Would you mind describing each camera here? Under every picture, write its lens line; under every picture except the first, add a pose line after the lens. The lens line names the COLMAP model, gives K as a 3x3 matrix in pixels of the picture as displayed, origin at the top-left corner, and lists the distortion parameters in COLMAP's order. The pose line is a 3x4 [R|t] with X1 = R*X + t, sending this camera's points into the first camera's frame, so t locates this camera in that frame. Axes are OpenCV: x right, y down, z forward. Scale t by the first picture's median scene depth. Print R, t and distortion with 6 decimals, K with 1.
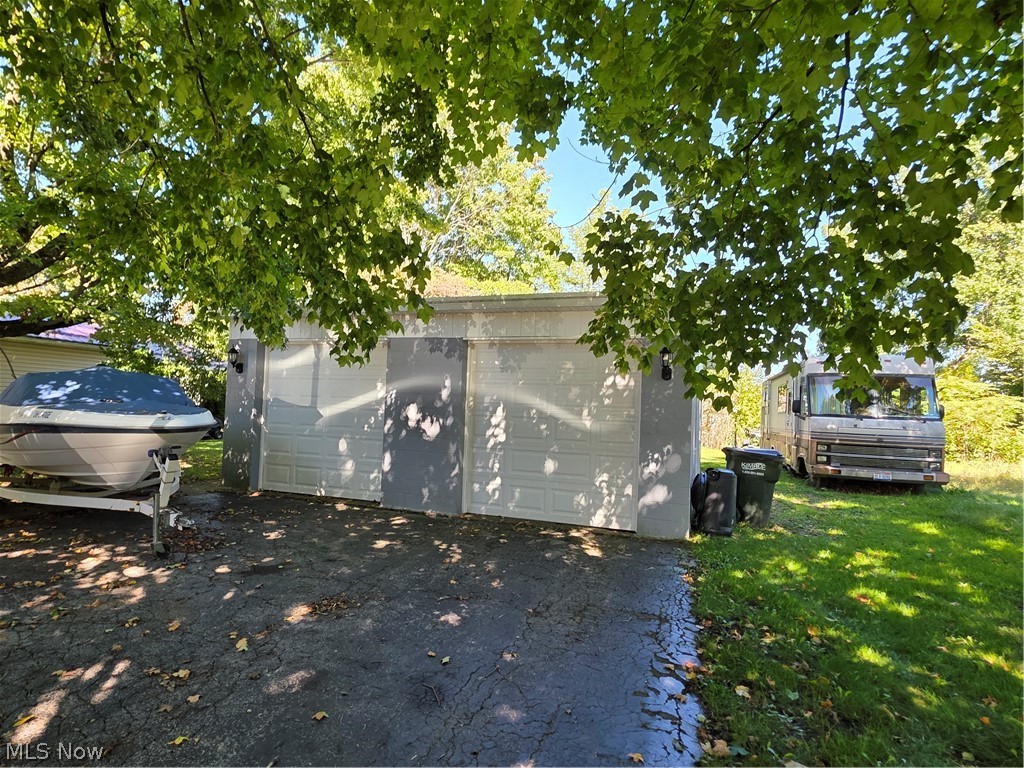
lens RADIAL K [[508.9, 0, 535.1], [0, 508.9, 386.9], [0, 0, 1]] dist [-0.020859, 0.000685]
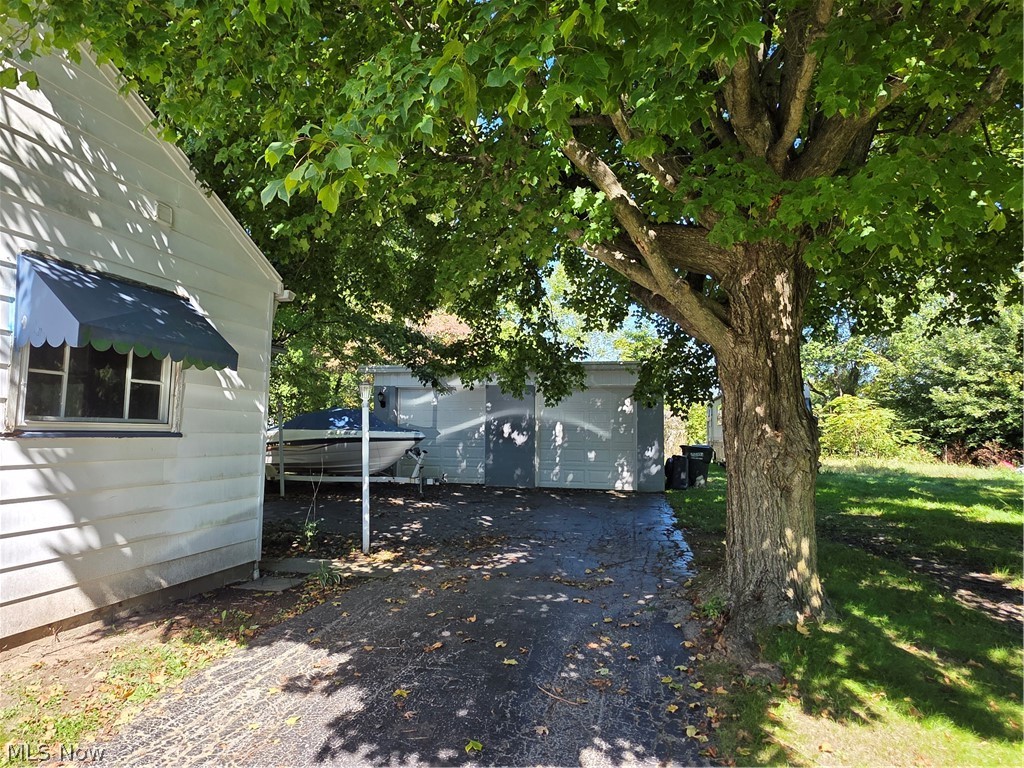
lens RADIAL K [[675.2, 0, 512.0], [0, 675.2, 384.0], [0, 0, 1]] dist [-0.000627, -0.000300]
pose [[0.992048, -0.019658, 0.124315, -0.452014], [0.023483, 0.999292, -0.029378, -0.029953], [-0.123649, 0.032063, 0.991808, -1.144084]]
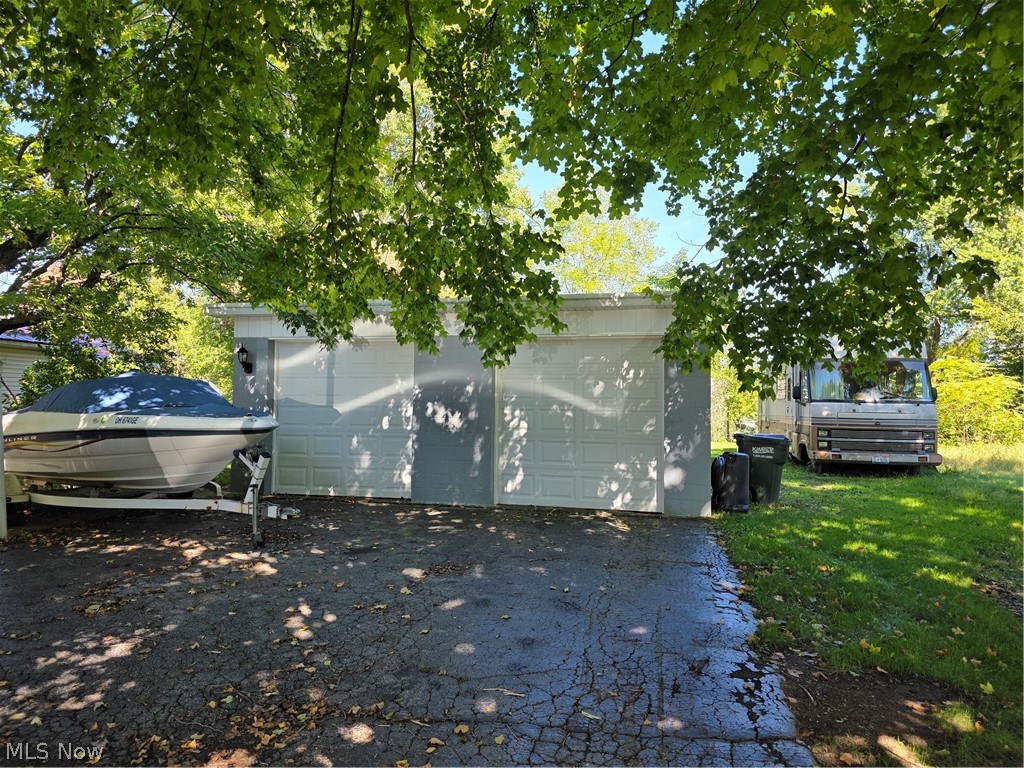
lens RADIAL K [[688.5, 0, 512.0], [0, 688.5, 384.0], [0, 0, 1]] dist [0.004094, -0.045385]
pose [[0.994710, -0.024628, 0.099731, -0.215766], [0.022914, 0.999570, 0.018296, -0.019757], [-0.100139, -0.015914, 0.994846, -0.353240]]
